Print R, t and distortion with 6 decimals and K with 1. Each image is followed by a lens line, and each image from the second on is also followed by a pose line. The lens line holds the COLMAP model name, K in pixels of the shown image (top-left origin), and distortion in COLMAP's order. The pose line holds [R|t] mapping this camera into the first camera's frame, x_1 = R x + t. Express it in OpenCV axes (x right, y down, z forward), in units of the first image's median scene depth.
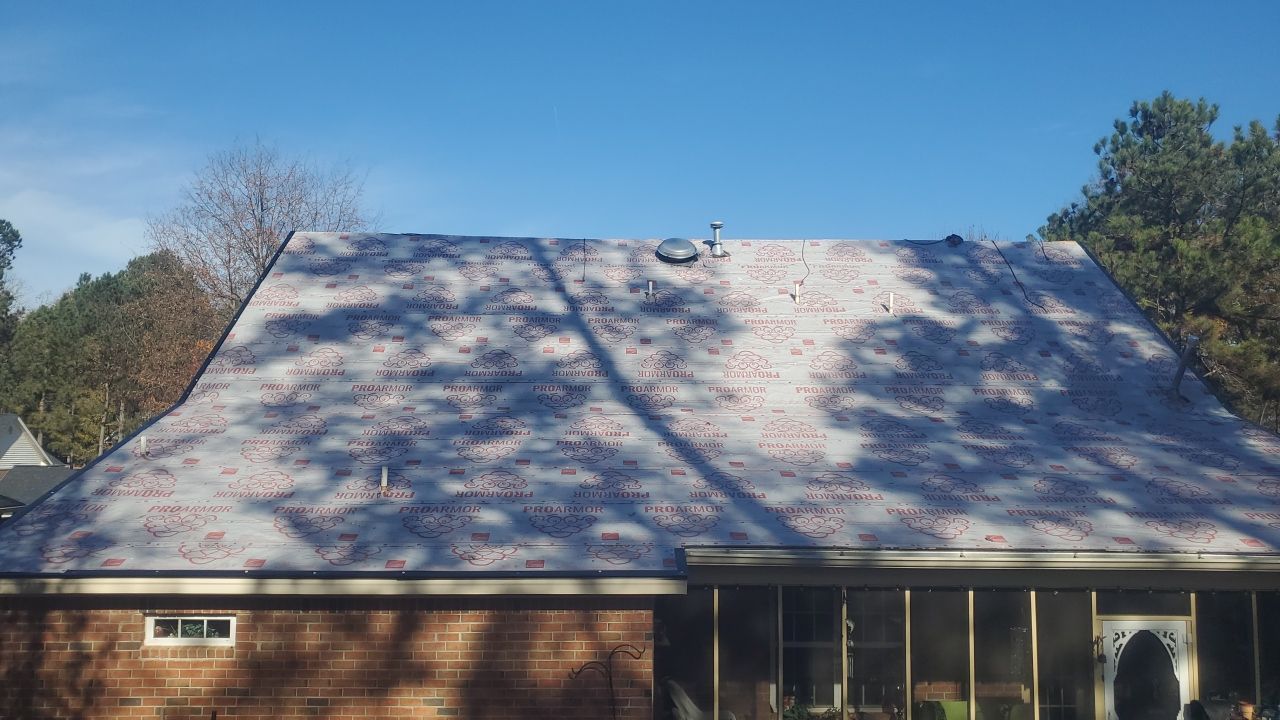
lens RADIAL K [[1007.0, 0, 640.1], [0, 1007.0, 413.6], [0, 0, 1]] dist [0.009077, -0.005731]
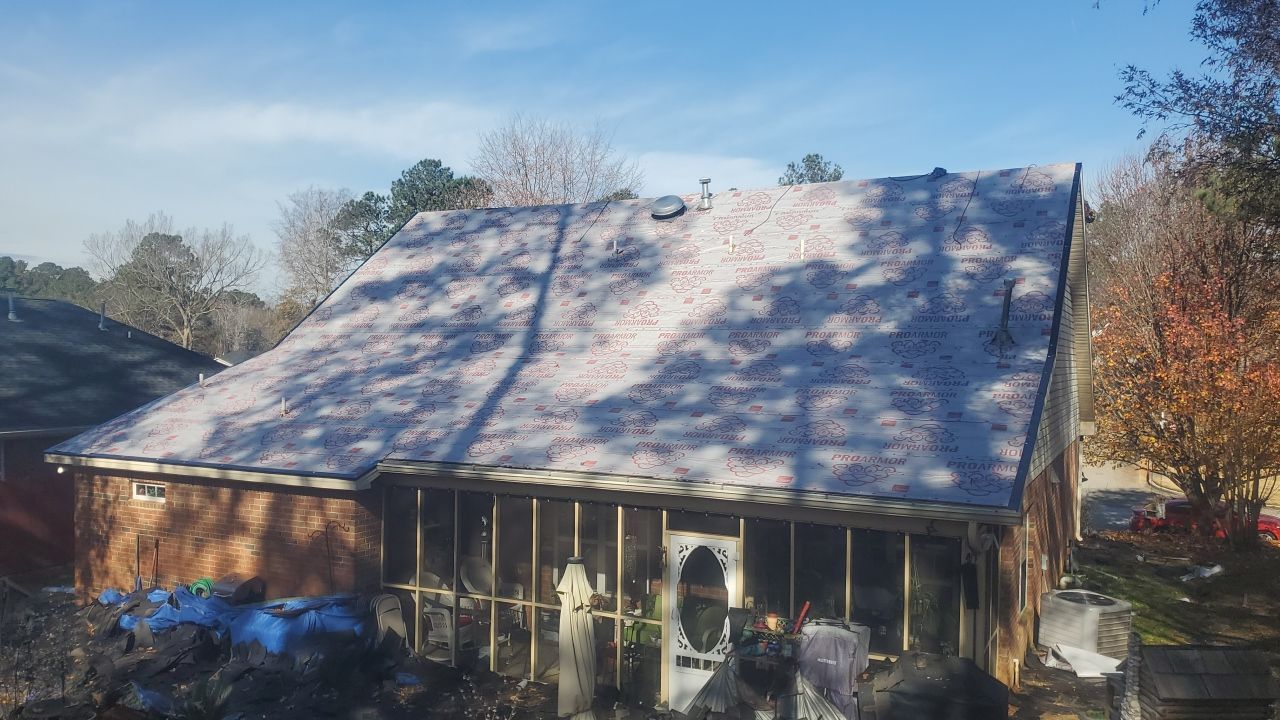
lens RADIAL K [[1009.1, 0, 637.6], [0, 1009.1, 427.1], [0, 0, 1]] dist [0.114956, -0.360135]
pose [[0.873030, 0.034602, -0.486437, 1.099292], [0.014559, 0.995186, 0.096922, -0.048625], [0.487449, -0.091698, 0.868323, -0.080077]]
